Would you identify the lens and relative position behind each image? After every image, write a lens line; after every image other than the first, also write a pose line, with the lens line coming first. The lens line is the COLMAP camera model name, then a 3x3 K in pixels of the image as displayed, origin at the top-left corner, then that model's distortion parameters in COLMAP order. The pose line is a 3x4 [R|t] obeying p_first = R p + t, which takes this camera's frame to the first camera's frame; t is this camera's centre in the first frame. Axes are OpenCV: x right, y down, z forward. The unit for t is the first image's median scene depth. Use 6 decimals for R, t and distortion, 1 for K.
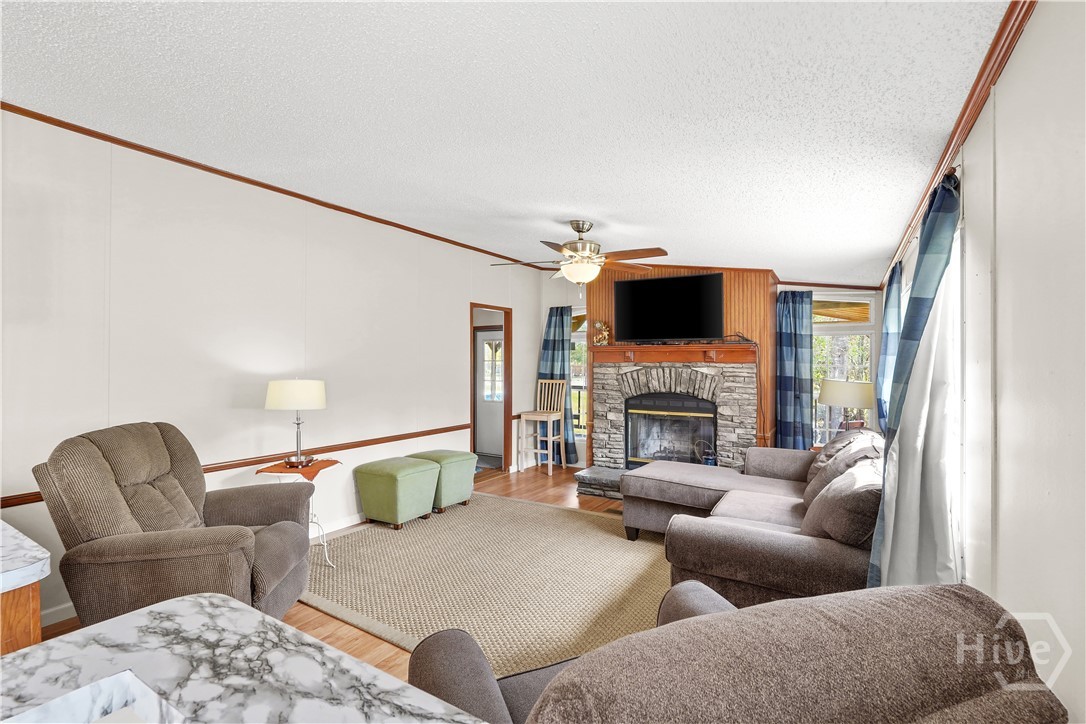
lens RADIAL K [[490.0, 0, 543.0], [0, 490.0, 362.0], [0, 0, 1]] dist [-0.005641, 0.000132]
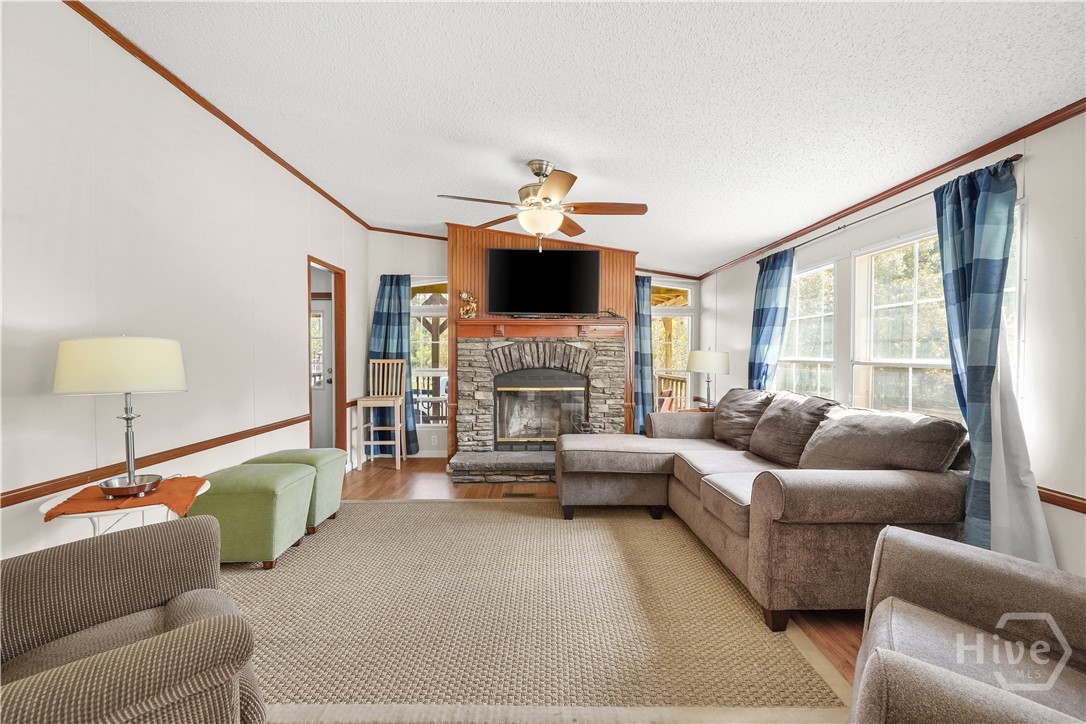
lens RADIAL K [[478.8, 0, 539.6], [0, 478.8, 362.8], [0, 0, 1]] dist [-0.001207, 0.000154]
pose [[0.843181, -0.009260, 0.537551, -0.256838], [-0.000522, 0.999837, 0.018042, 0.033794], [-0.537630, -0.015493, 0.843038, 0.186831]]
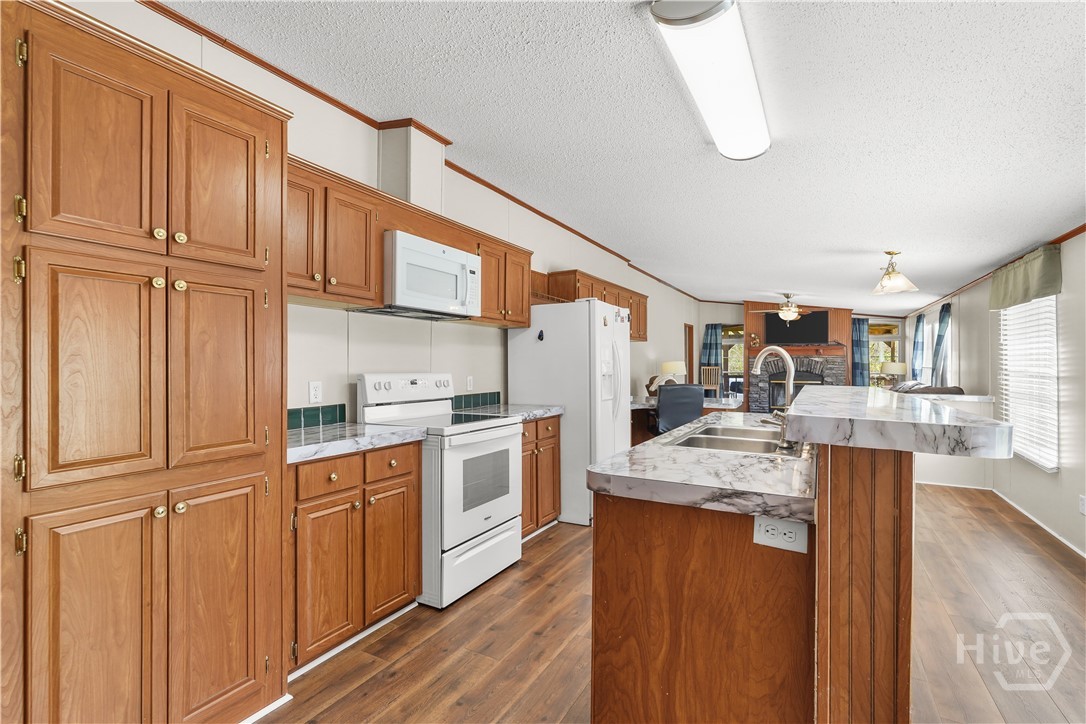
lens RADIAL K [[490.0, 0, 543.0], [0, 490.0, 362.0], [0, 0, 1]] dist [-0.005641, 0.000132]
pose [[0.999070, -0.003594, 0.042975, -0.792840], [0.003576, 0.999993, 0.000494, 0.021696], [-0.042977, -0.000340, 0.999076, -0.850317]]
